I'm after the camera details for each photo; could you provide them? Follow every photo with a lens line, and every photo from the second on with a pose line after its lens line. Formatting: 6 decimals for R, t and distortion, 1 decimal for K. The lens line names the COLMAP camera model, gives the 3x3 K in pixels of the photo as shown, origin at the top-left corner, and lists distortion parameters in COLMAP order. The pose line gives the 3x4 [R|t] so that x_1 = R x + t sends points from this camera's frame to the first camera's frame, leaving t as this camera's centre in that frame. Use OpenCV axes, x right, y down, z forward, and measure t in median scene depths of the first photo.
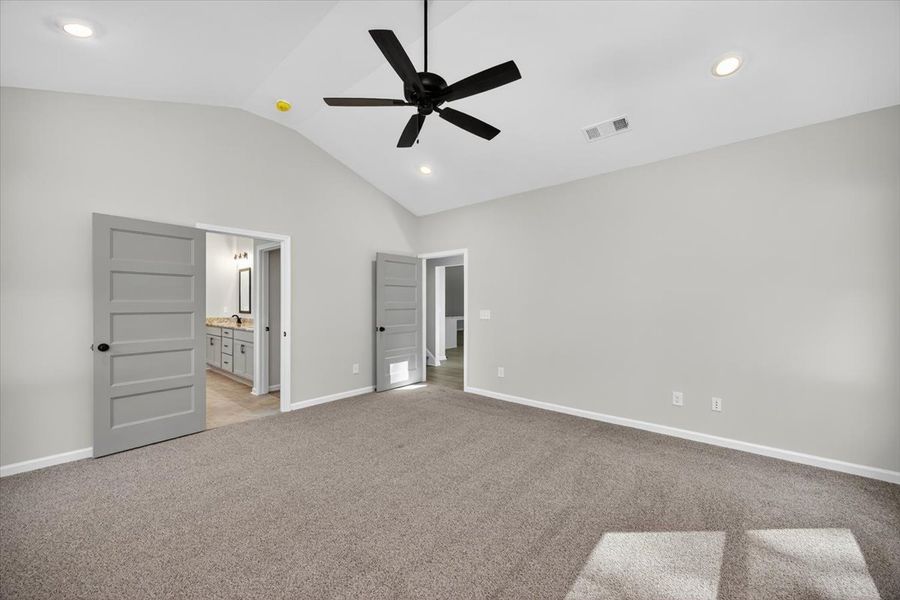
lens RADIAL K [[346.7, 0, 452.0], [0, 346.7, 302.1], [0, 0, 1]] dist [-0.000409, -0.000175]
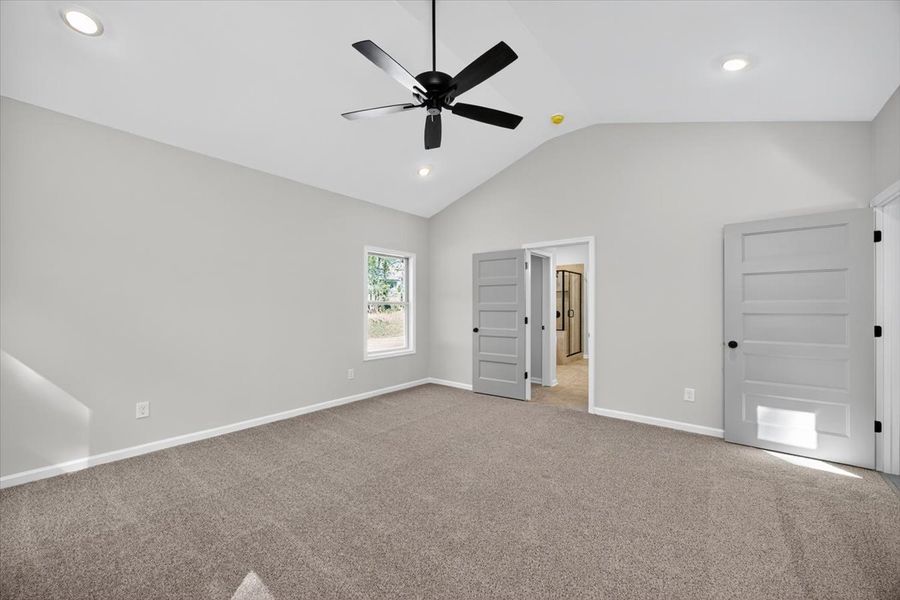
lens RADIAL K [[346.7, 0, 451.8], [0, 346.7, 305.6], [0, 0, 1]] dist [-0.000409, -0.000175]
pose [[0.035981, 0.002672, -0.999349, 0.412482], [0.005247, 0.999982, 0.002863, 0.001439], [0.999339, -0.005347, 0.035967, 0.462805]]
